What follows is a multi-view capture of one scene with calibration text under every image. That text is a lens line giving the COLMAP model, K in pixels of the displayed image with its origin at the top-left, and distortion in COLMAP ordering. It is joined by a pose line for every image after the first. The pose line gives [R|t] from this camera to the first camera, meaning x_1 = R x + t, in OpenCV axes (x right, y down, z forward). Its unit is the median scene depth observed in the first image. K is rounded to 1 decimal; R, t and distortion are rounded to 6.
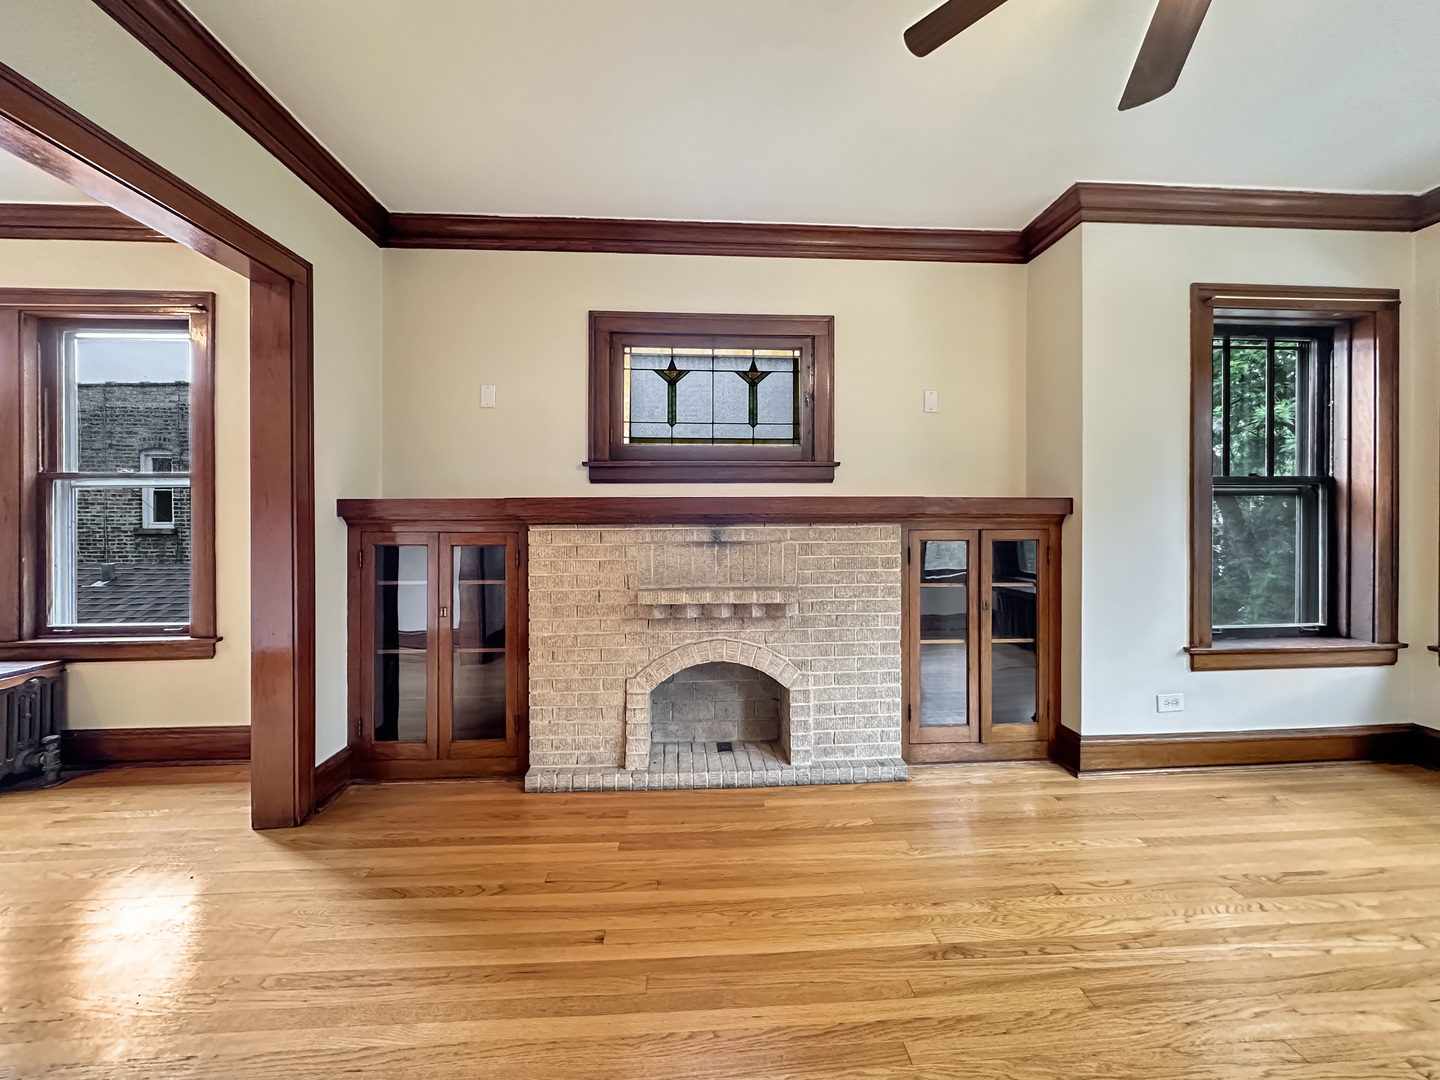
lens RADIAL K [[586.9, 0, 727.5], [0, 586.9, 525.1], [0, 0, 1]] dist [-0.002632, 0.001295]
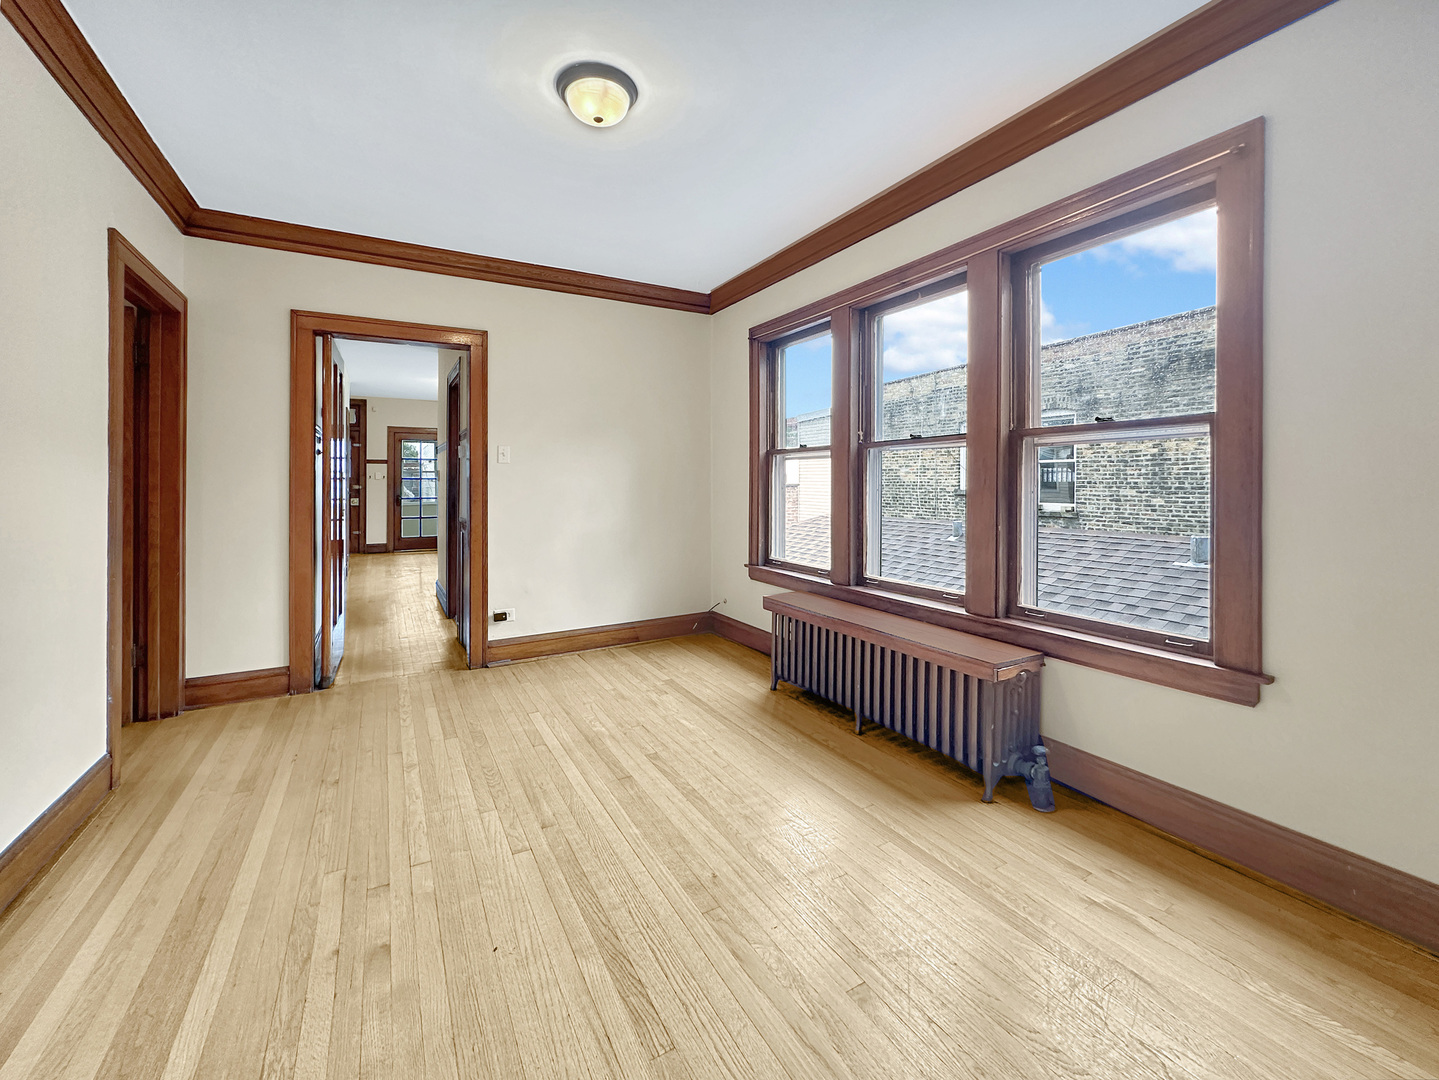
lens RADIAL K [[586.5, 0, 717.4], [0, 586.5, 484.5], [0, 0, 1]] dist [-0.002632, 0.001295]
pose [[0.438275, 0.003420, -0.898834, -0.596163], [-0.007340, 0.999973, 0.000225, -0.004687], [0.898811, 0.006498, 0.438288, 0.223905]]
